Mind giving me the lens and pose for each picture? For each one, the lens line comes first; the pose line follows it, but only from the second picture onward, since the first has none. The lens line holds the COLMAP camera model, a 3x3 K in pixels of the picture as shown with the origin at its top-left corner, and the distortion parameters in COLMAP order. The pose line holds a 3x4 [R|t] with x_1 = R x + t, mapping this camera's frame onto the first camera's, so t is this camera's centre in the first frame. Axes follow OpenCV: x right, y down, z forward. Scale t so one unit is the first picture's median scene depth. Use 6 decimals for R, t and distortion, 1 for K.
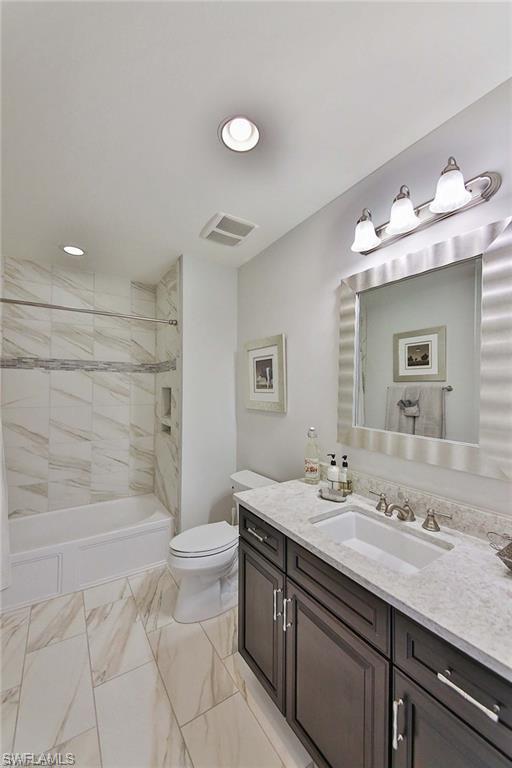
lens RADIAL K [[292.7, 0, 256.0], [0, 292.7, 384.0], [0, 0, 1]] dist [0.030341, -0.017334]
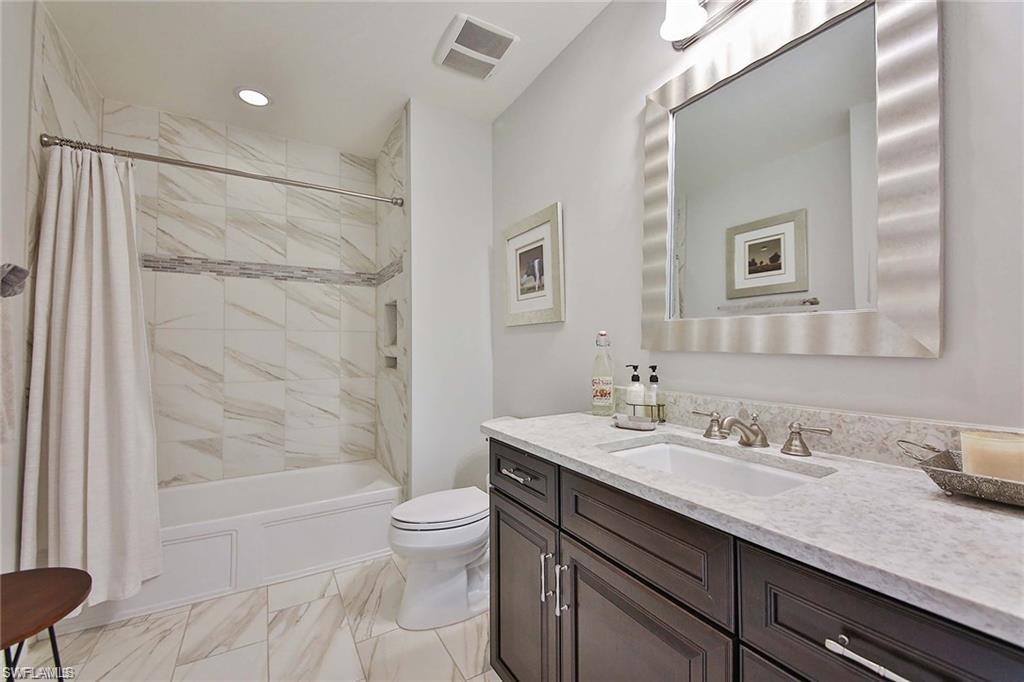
lens RADIAL K [[408.0, 0, 514.1], [0, 408.0, 340.7], [0, 0, 1]] dist [0.031074, -0.018434]
pose [[0.999277, -0.009691, -0.036768, 0.022905], [0.009625, 0.999952, -0.001981, 0.138458], [0.036785, 0.001626, 0.999322, 0.069219]]
